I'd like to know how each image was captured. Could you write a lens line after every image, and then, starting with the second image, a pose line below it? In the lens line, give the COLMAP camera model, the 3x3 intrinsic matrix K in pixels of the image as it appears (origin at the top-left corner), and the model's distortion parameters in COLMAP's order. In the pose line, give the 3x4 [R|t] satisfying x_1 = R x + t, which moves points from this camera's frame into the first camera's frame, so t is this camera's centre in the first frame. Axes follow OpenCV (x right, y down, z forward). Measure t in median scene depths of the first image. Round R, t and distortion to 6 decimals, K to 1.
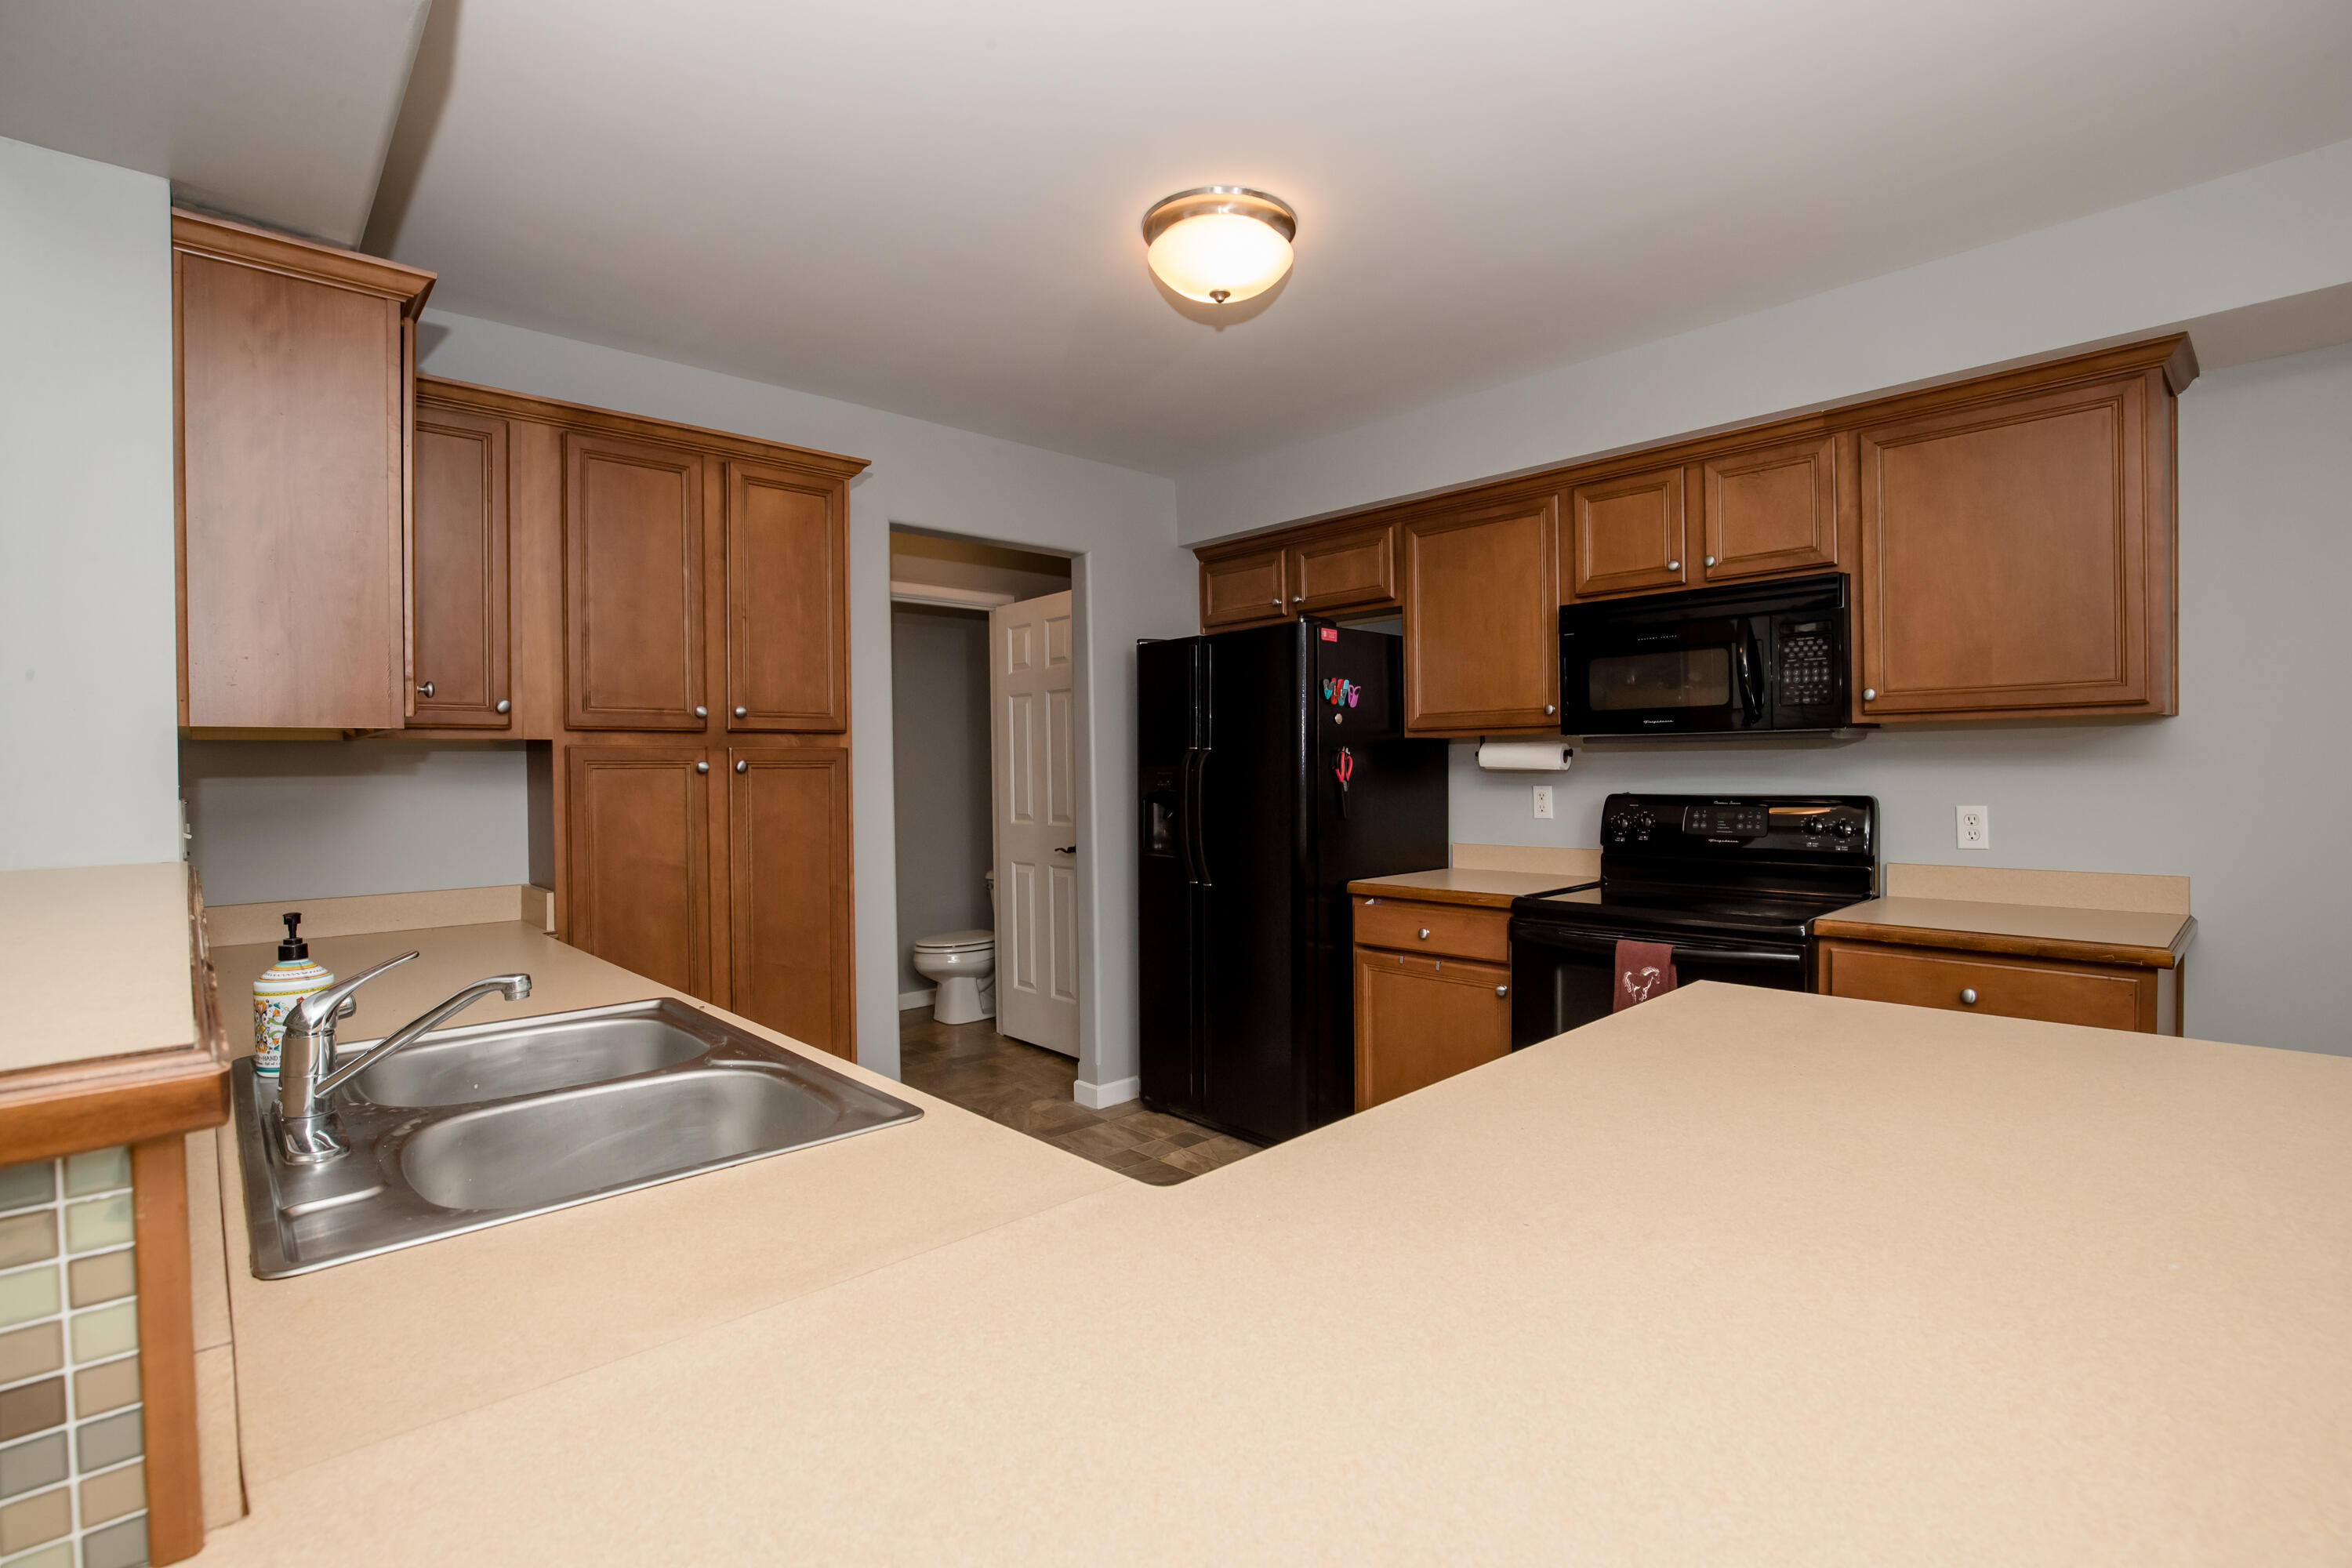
lens RADIAL K [[1097.8, 0, 1176.0], [0, 1097.8, 784.0], [0, 0, 1]] dist [-0.001979, -0.000229]
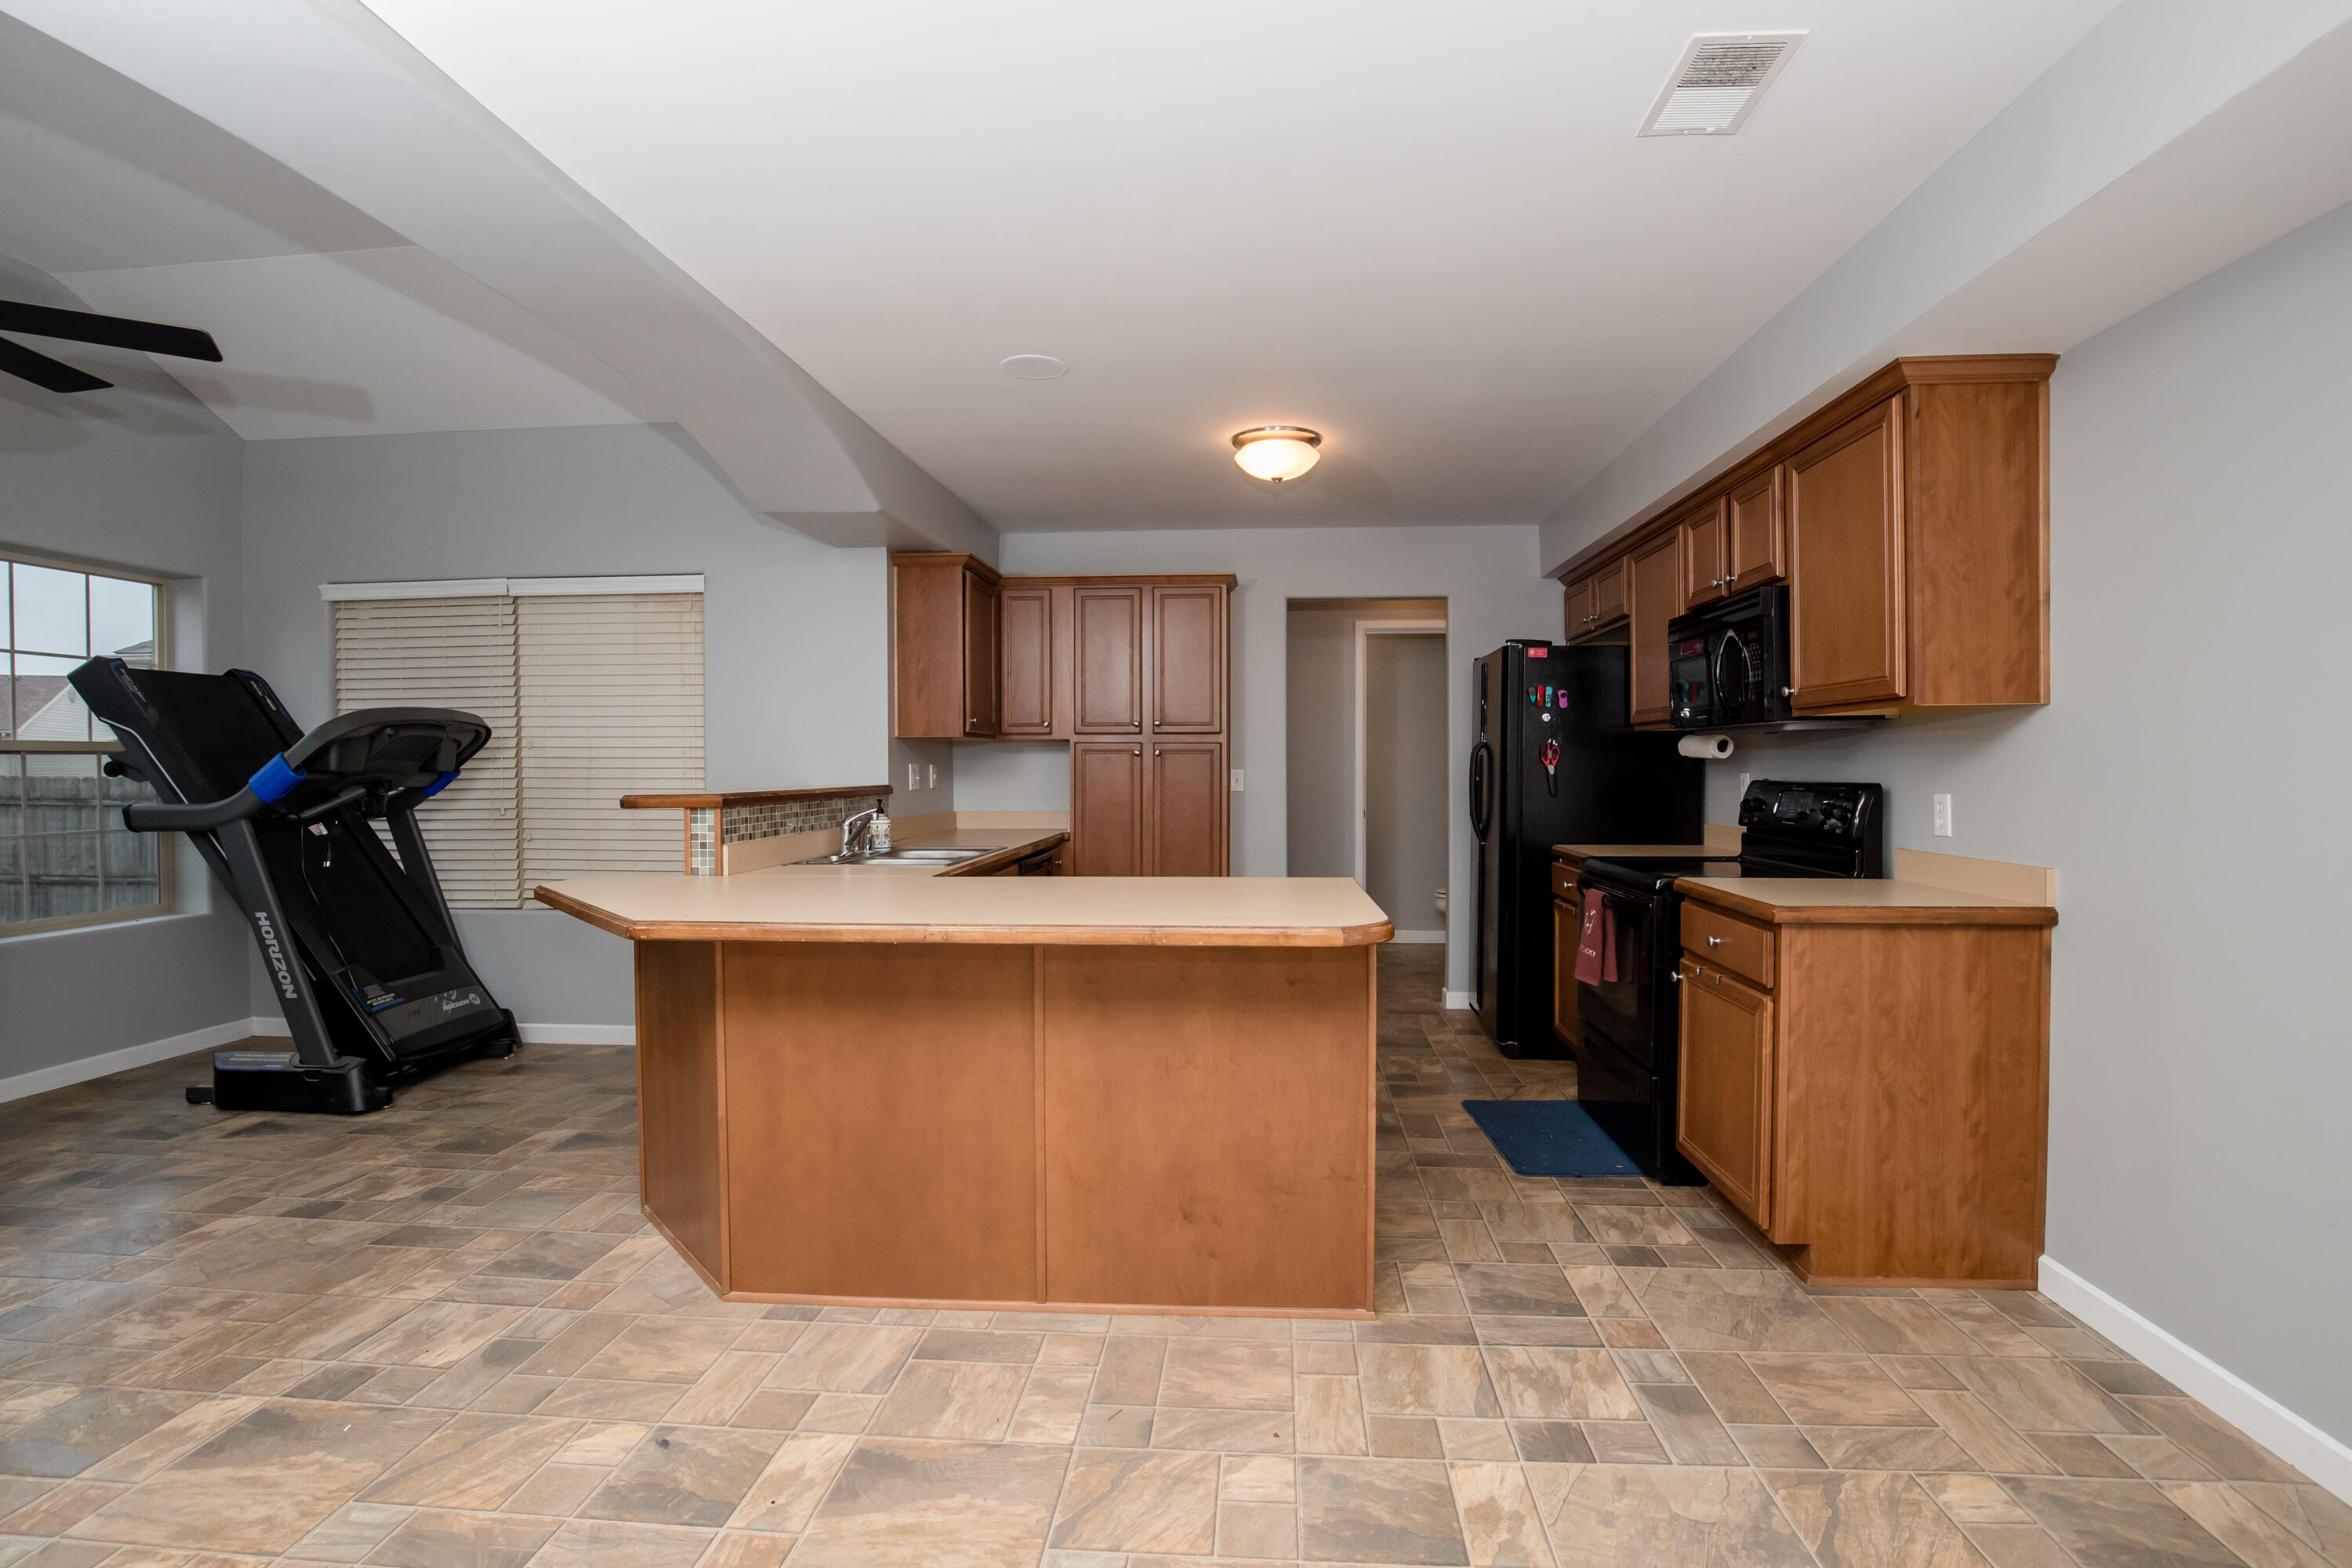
lens RADIAL K [[1097.8, 0, 1176.0], [0, 1097.8, 784.0], [0, 0, 1]] dist [-0.001979, -0.000229]
pose [[0.667964, 0.025239, -0.743766, 0.963115], [-0.020711, 0.999668, 0.015323, 0.007883], [0.743905, 0.005169, 0.668265, -0.198000]]
